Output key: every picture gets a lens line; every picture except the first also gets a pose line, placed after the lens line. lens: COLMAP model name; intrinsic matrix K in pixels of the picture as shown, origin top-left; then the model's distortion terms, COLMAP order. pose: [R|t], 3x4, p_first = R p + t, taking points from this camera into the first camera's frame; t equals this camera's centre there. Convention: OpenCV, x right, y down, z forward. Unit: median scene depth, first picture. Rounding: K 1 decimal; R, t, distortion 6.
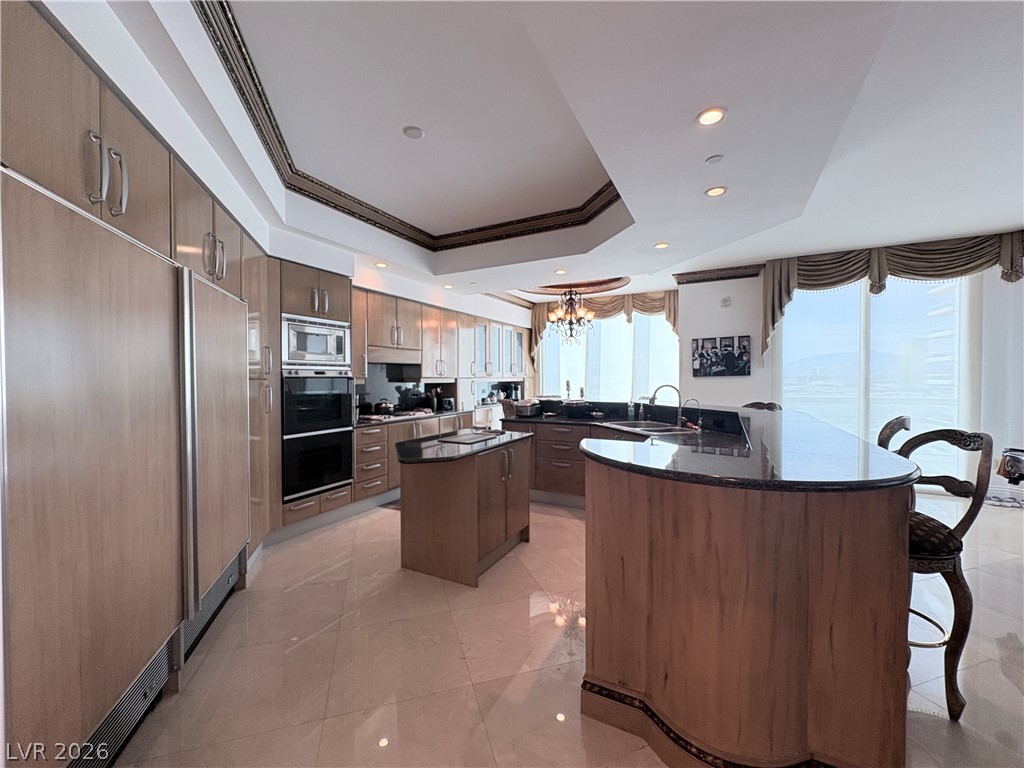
lens RADIAL K [[409.3, 0, 516.9], [0, 409.3, 383.3], [0, 0, 1]] dist [0.000208, -0.000450]
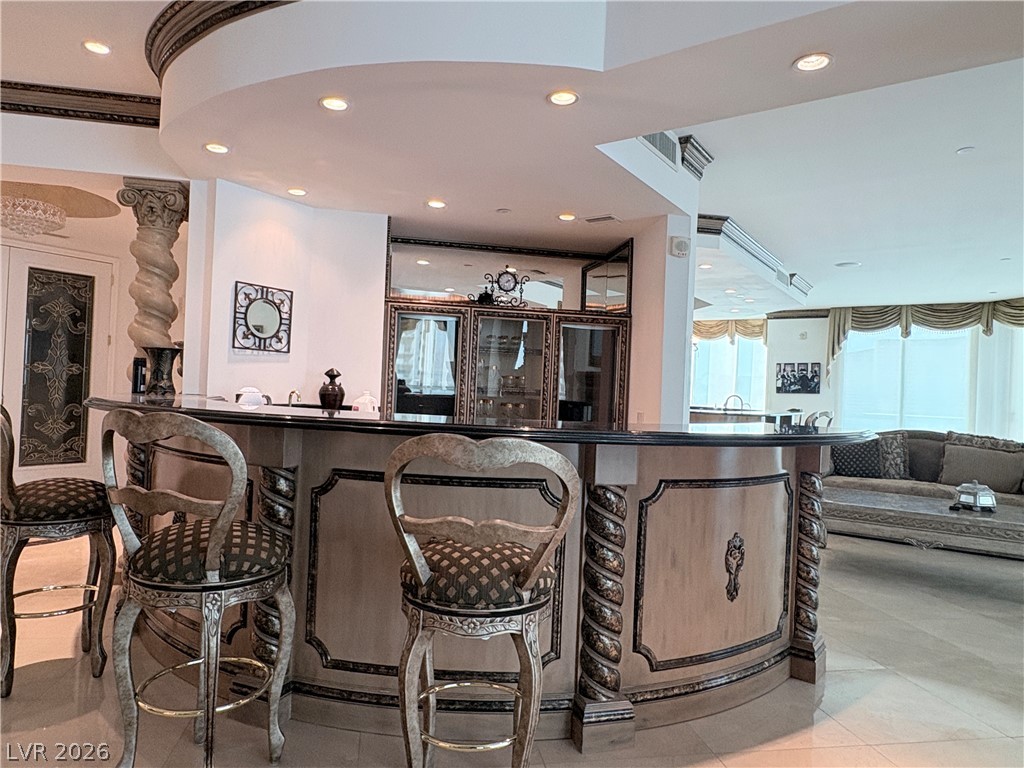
lens RADIAL K [[643.4, 0, 507.6], [0, 643.4, 381.9], [0, 0, 1]] dist [-0.004078, 0.002116]
pose [[0.988612, 0.037609, -0.145709, -0.121938], [-0.040911, 0.998968, -0.019733, 0.027240], [0.144816, 0.025470, 0.989131, -1.300195]]
